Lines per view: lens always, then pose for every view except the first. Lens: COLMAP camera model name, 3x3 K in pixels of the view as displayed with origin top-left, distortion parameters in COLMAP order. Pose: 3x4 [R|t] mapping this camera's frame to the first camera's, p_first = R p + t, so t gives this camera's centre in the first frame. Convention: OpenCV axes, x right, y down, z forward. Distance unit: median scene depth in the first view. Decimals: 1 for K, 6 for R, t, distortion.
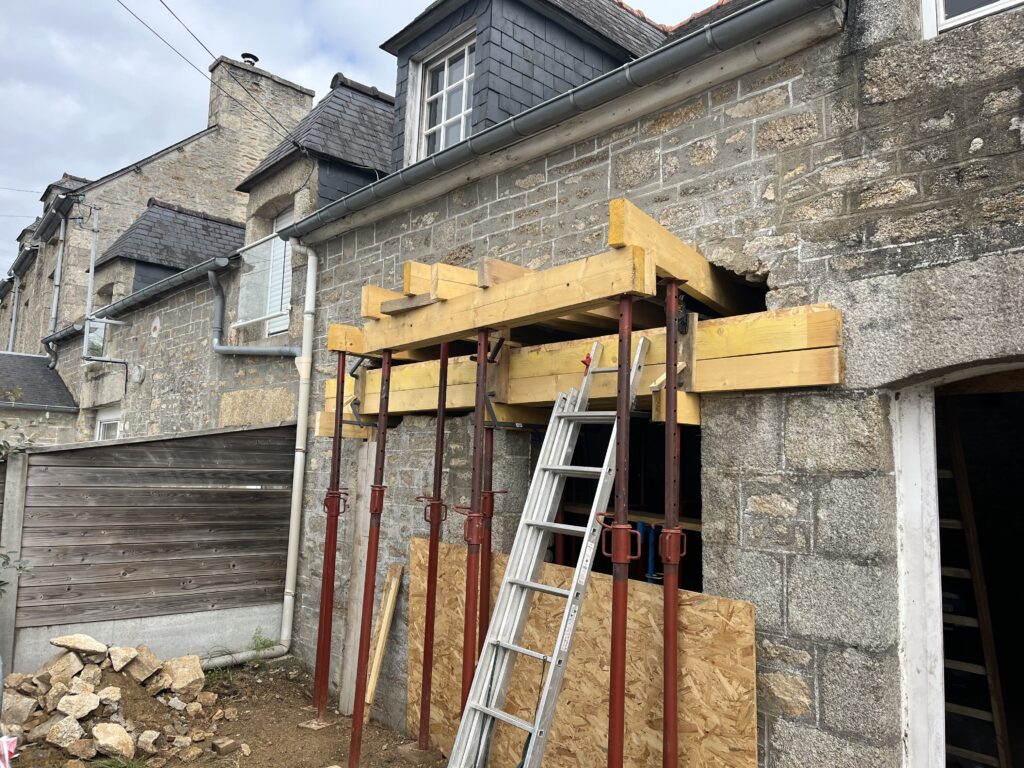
lens RADIAL K [[776.6, 0, 512.0], [0, 776.6, 384.0], [0, 0, 1]] dist [0.061713, -0.063529]
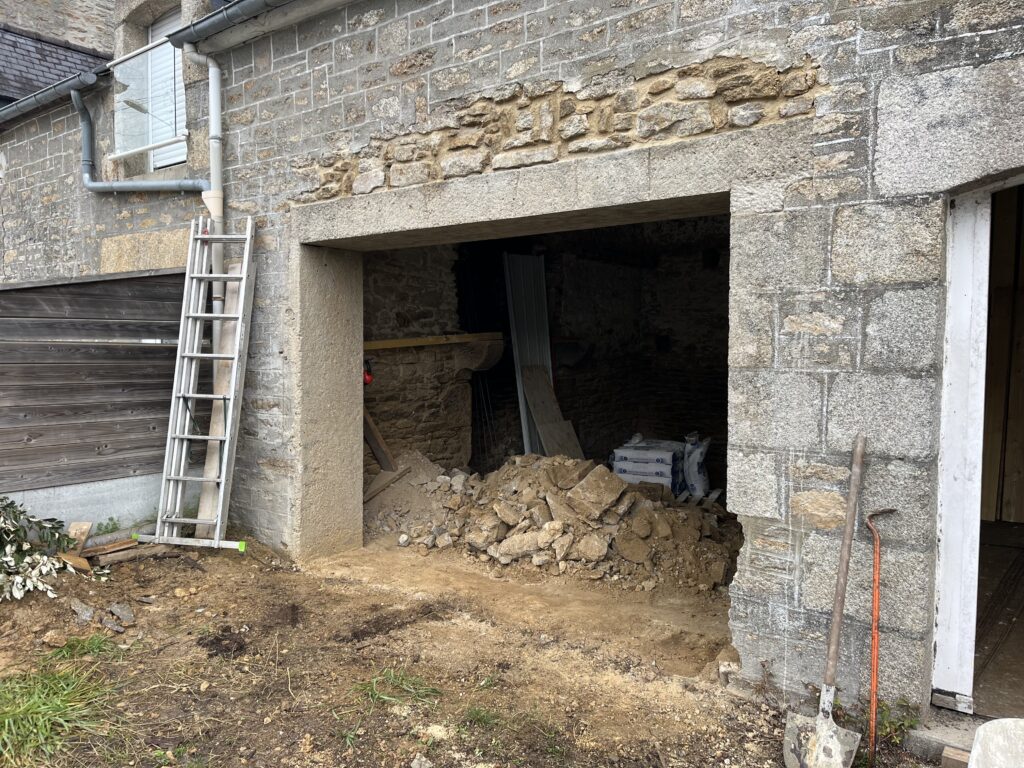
lens RADIAL K [[766.9, 0, 505.5], [0, 766.9, 387.3], [0, 0, 1]] dist [0.112898, -0.148753]
pose [[0.984449, -0.035373, 0.172075, -0.123192], [0.005577, 0.985318, 0.170640, 0.040353], [-0.175585, -0.167027, 0.970192, 0.078743]]
